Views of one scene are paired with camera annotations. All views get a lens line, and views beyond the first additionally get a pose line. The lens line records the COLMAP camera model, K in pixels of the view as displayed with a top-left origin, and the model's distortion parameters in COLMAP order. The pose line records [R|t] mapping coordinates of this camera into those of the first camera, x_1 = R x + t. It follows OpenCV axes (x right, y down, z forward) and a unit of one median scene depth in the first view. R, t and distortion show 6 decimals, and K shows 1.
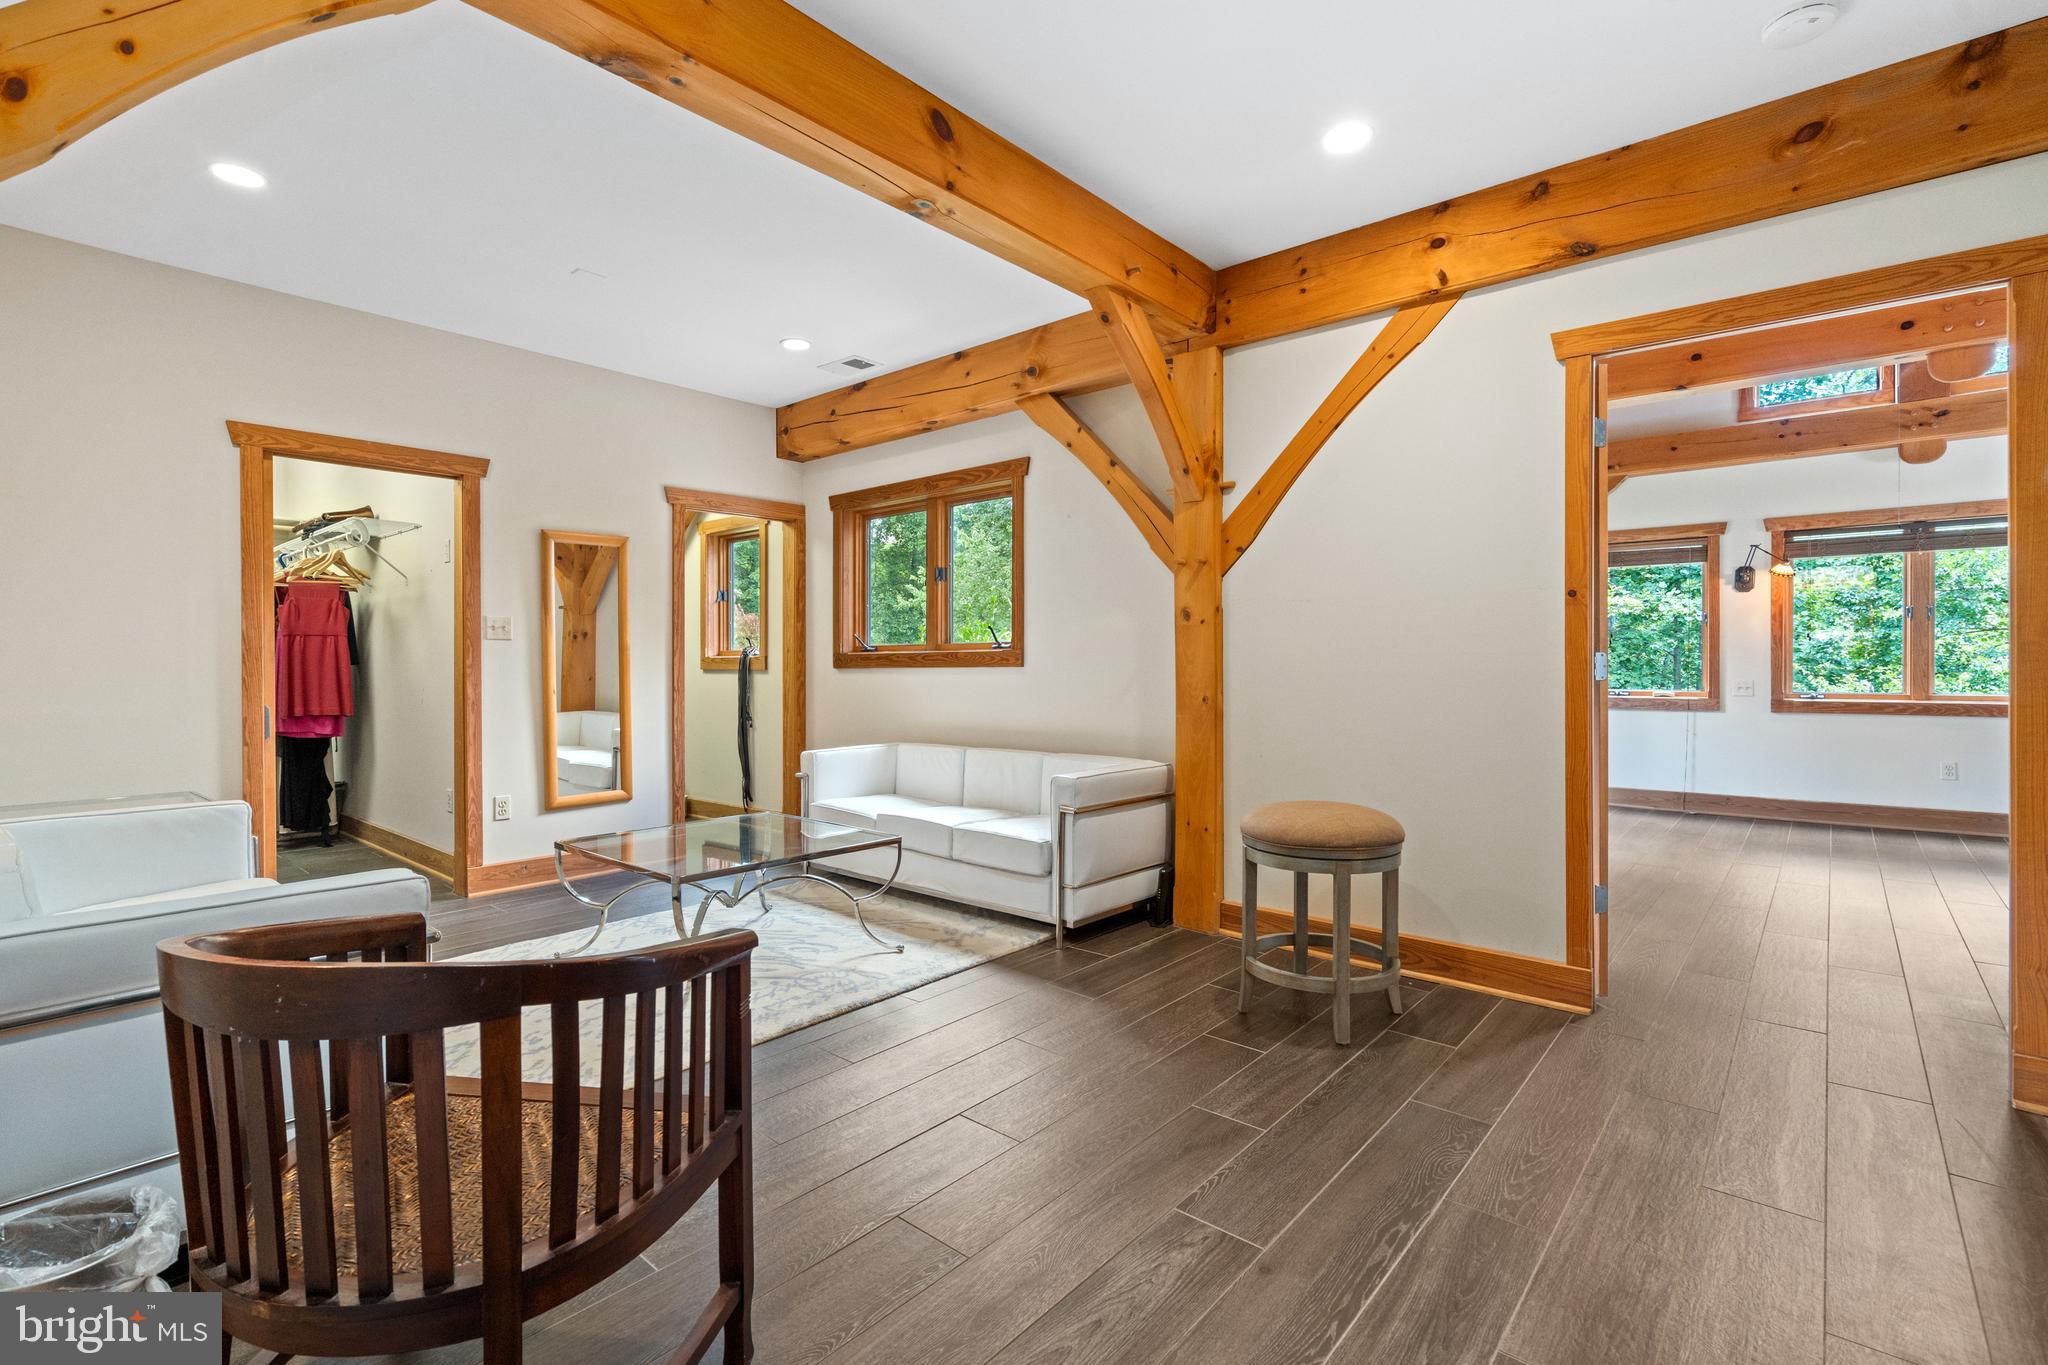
lens RADIAL K [[937.5, 0, 1021.2], [0, 937.5, 673.1], [0, 0, 1]] dist [0.001012, 0.000406]
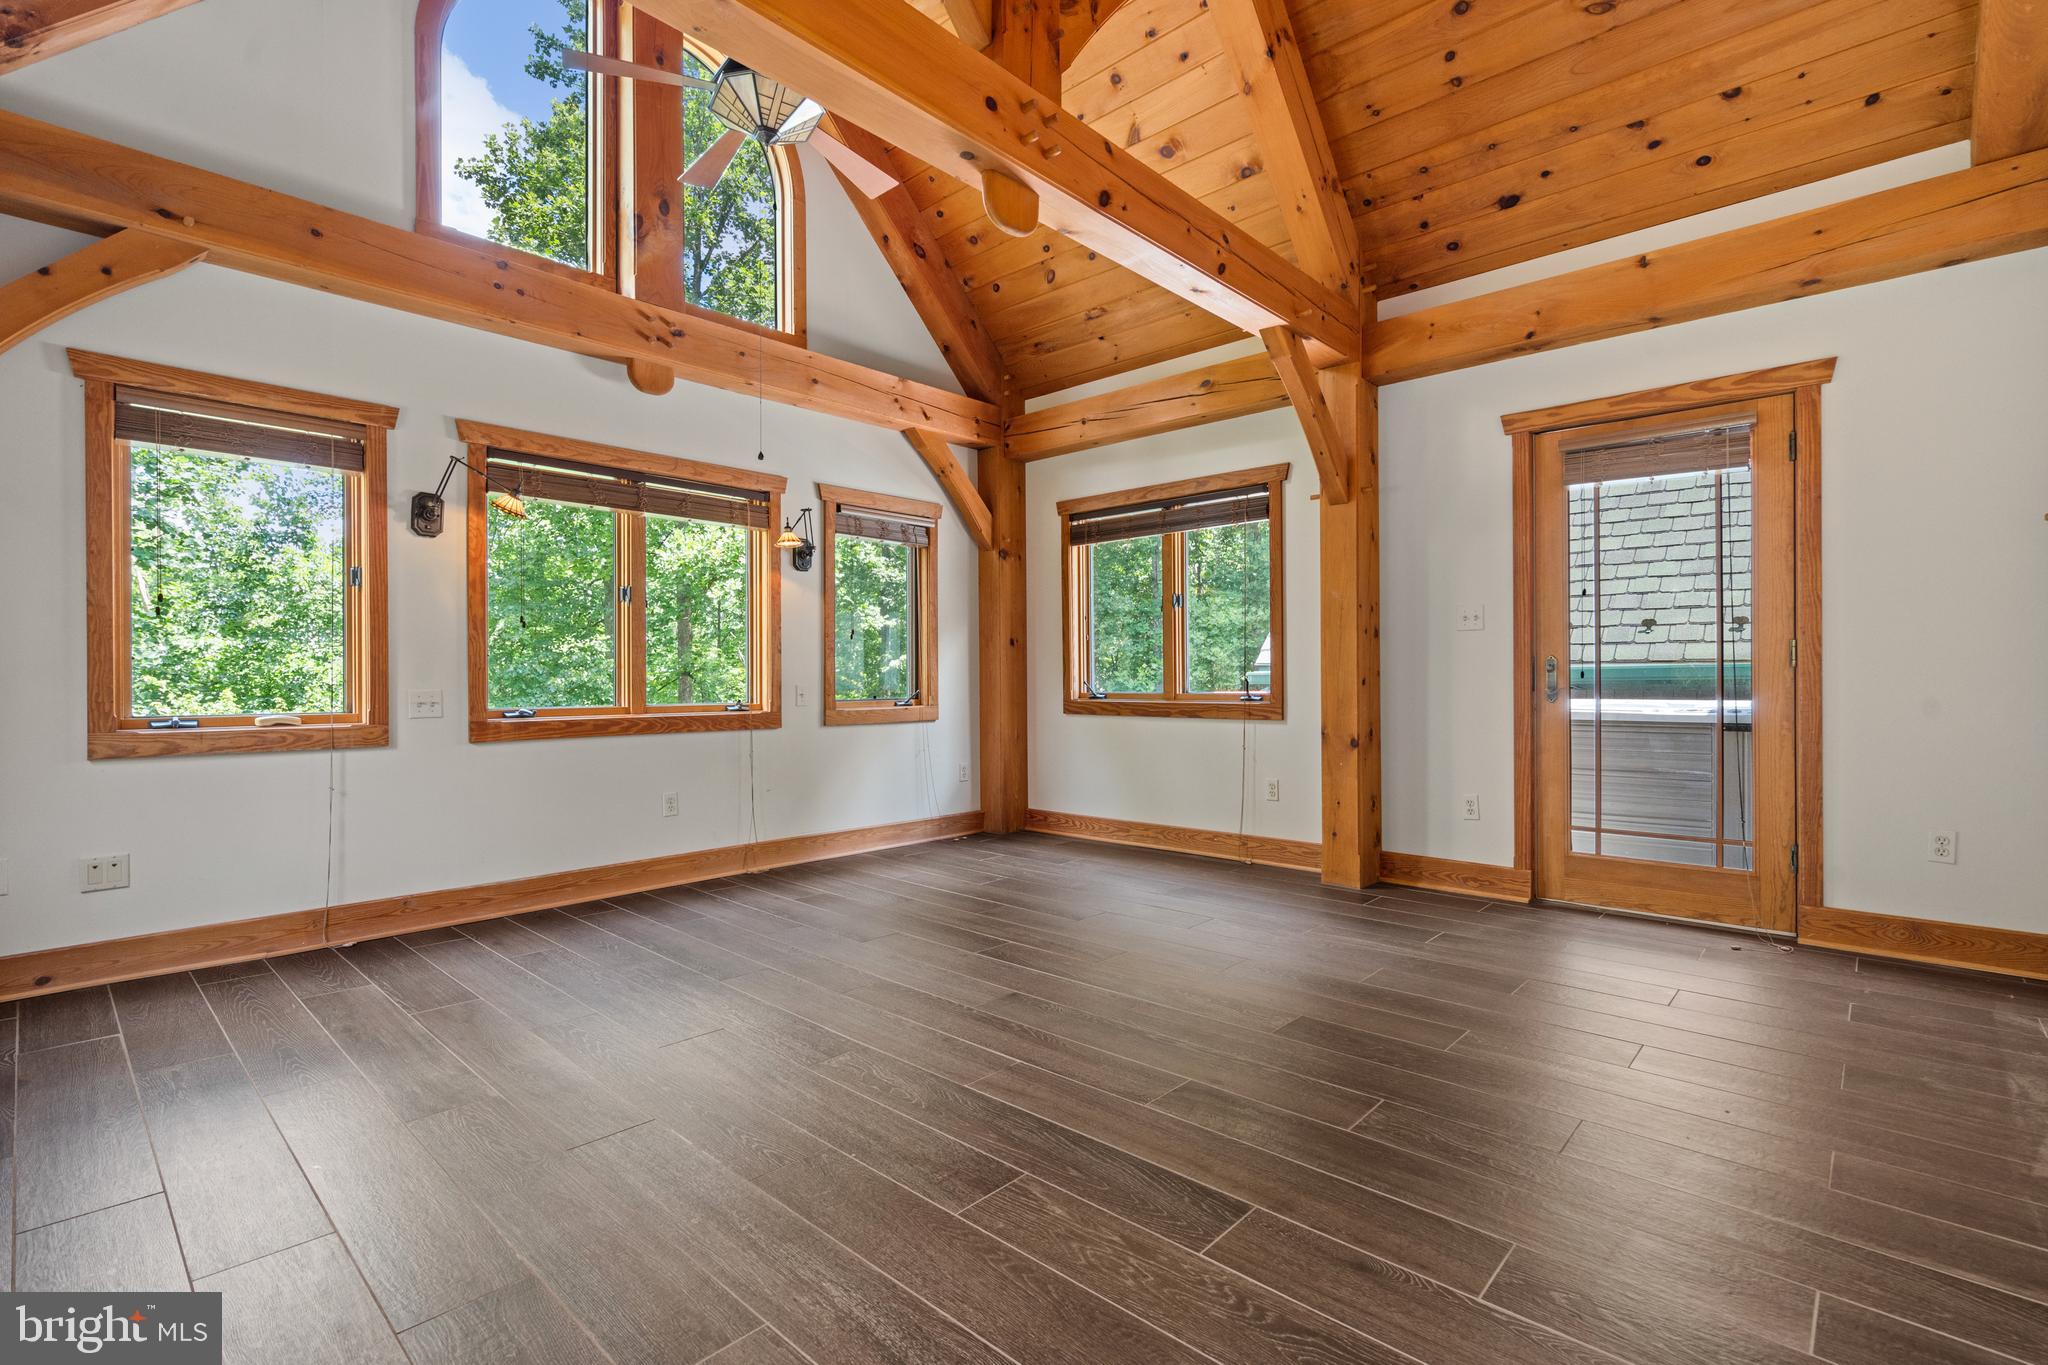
lens RADIAL K [[937.5, 0, 1021.3], [0, 937.5, 676.7], [0, 0, 1]] dist [0.001012, 0.000406]
pose [[0.041029, 0.006109, 0.999139, 0.212045], [0.013700, 0.999884, -0.006676, 0.008235], [-0.999064, 0.013962, 0.040940, 0.619519]]
